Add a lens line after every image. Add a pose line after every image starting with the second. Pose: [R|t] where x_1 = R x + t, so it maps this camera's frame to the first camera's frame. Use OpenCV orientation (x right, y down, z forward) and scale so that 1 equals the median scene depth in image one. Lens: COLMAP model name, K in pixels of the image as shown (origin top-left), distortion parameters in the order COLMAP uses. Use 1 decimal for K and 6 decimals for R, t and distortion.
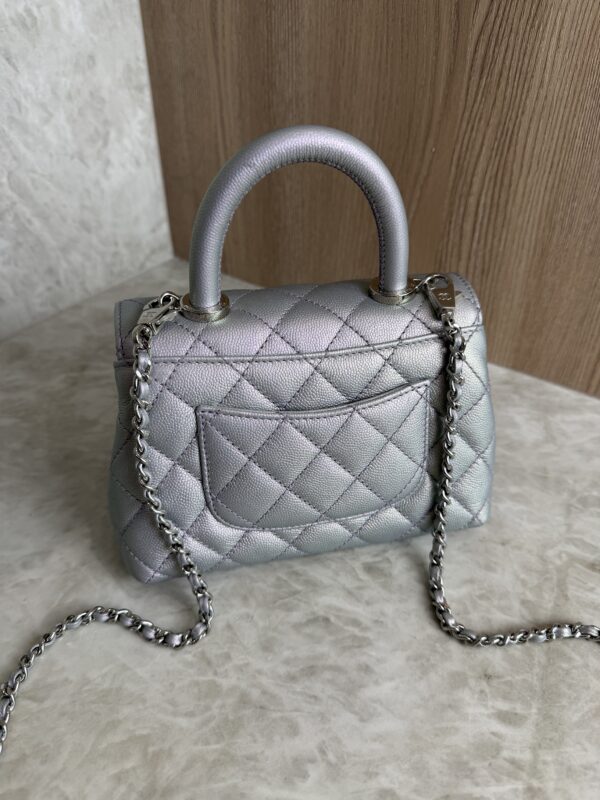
lens RADIAL K [[588.4, 0, 296.6], [0, 588.4, 400.7], [0, 0, 1]] dist [-0.037932, 0.011077]
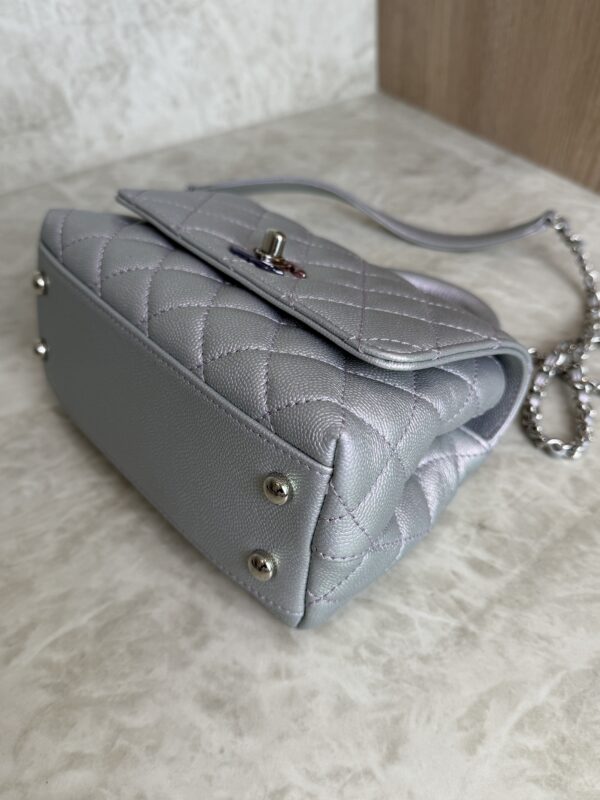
lens RADIAL K [[711.4, 0, 301.7], [0, 711.4, 399.0], [0, 0, 1]] dist [-0.008941, -0.069981]
pose [[0.900101, 0.240506, -0.363284, 0.379896], [-0.210731, 0.970134, 0.120138, 0.197960], [0.381328, -0.031581, 0.923900, -0.058522]]
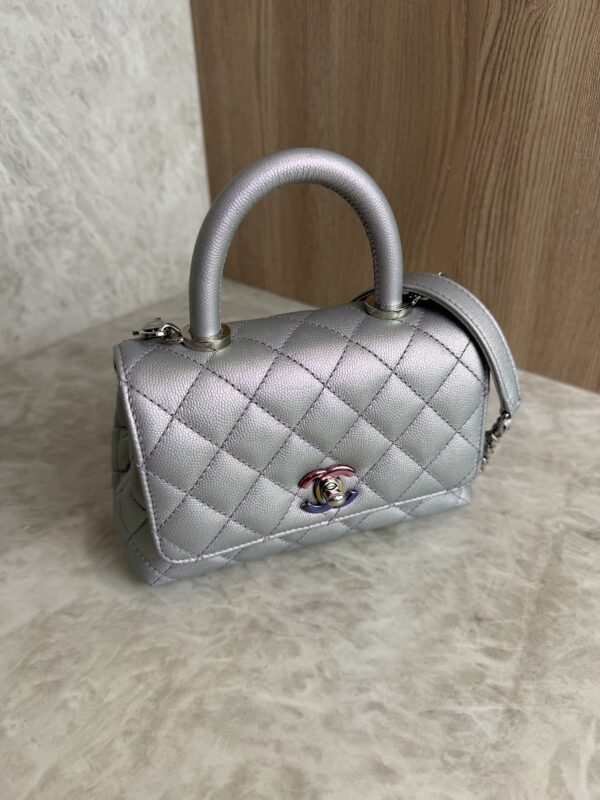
lens RADIAL K [[588.4, 0, 296.6], [0, 588.4, 400.7], [0, 0, 1]] dist [-0.037932, 0.011077]
pose [[0.996393, 0.021670, -0.082048, 0.064994], [-0.028339, 0.996310, -0.081008, 0.150246], [0.079989, 0.083041, 0.993331, -0.122429]]
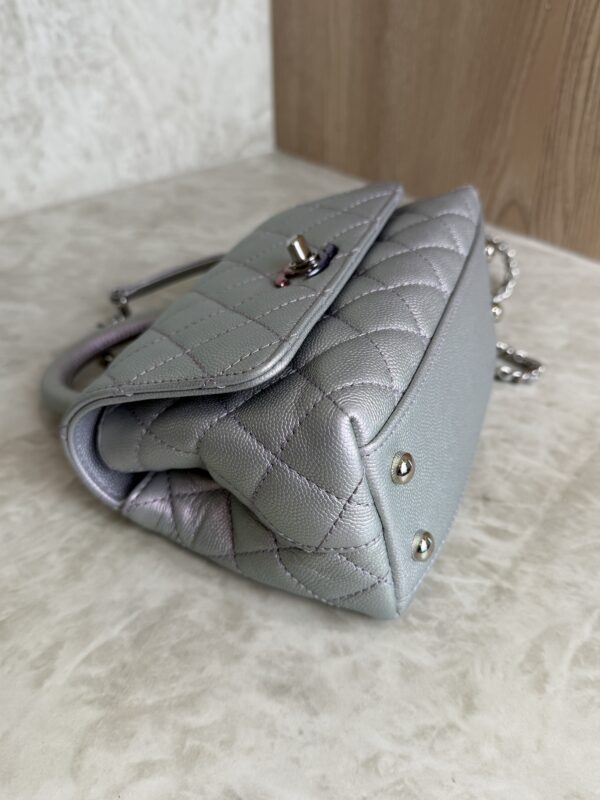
lens RADIAL K [[711.4, 0, 301.7], [0, 711.4, 399.0], [0, 0, 1]] dist [-0.008941, -0.069981]
pose [[0.971189, 0.134442, -0.196767, 0.219474], [-0.142945, 0.989288, -0.029600, 0.352310], [0.190680, 0.056874, 0.980003, -0.135275]]
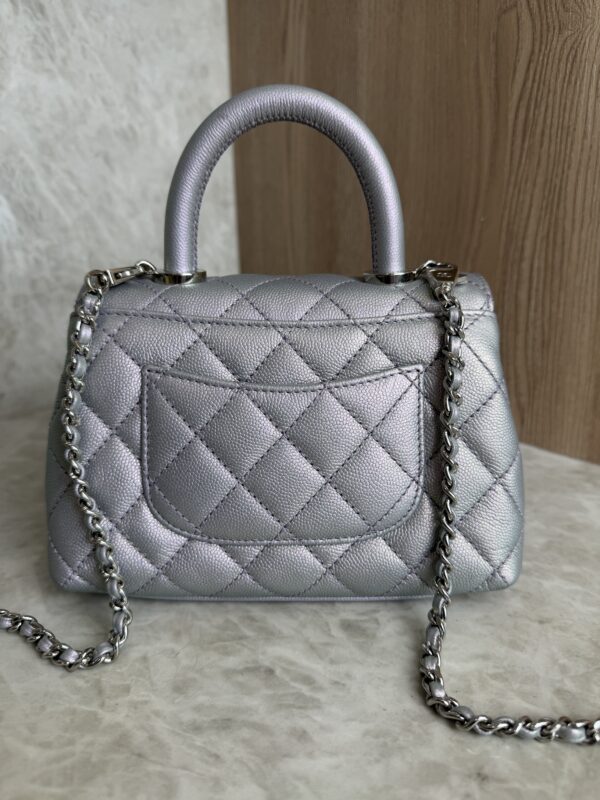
lens RADIAL K [[591.5, 0, 303.6], [0, 591.5, 401.9], [0, 0, 1]] dist [-0.048196, 0.012876]
pose [[0.977055, 0.049911, -0.207055, 0.221294], [-0.116491, 0.939088, -0.323333, 0.281372], [0.178305, 0.340034, 0.923355, 0.206167]]
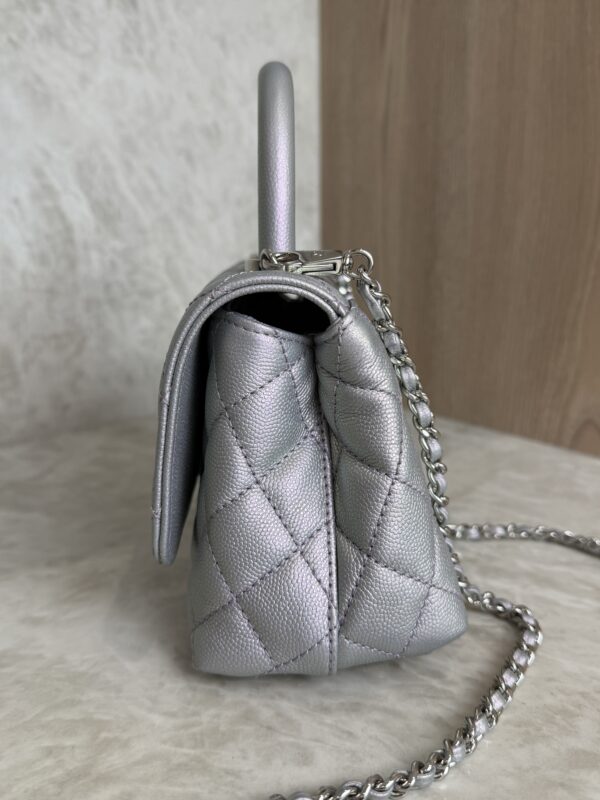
lens RADIAL K [[706.9, 0, 300.0], [0, 706.9, 400.0], [0, 0, 1]] dist [0.112892, -0.306375]
pose [[0.954036, 0.057459, -0.294132, 0.169087], [-0.175199, 0.903204, -0.391827, 0.429198], [0.243147, 0.425349, 0.871755, 0.103065]]
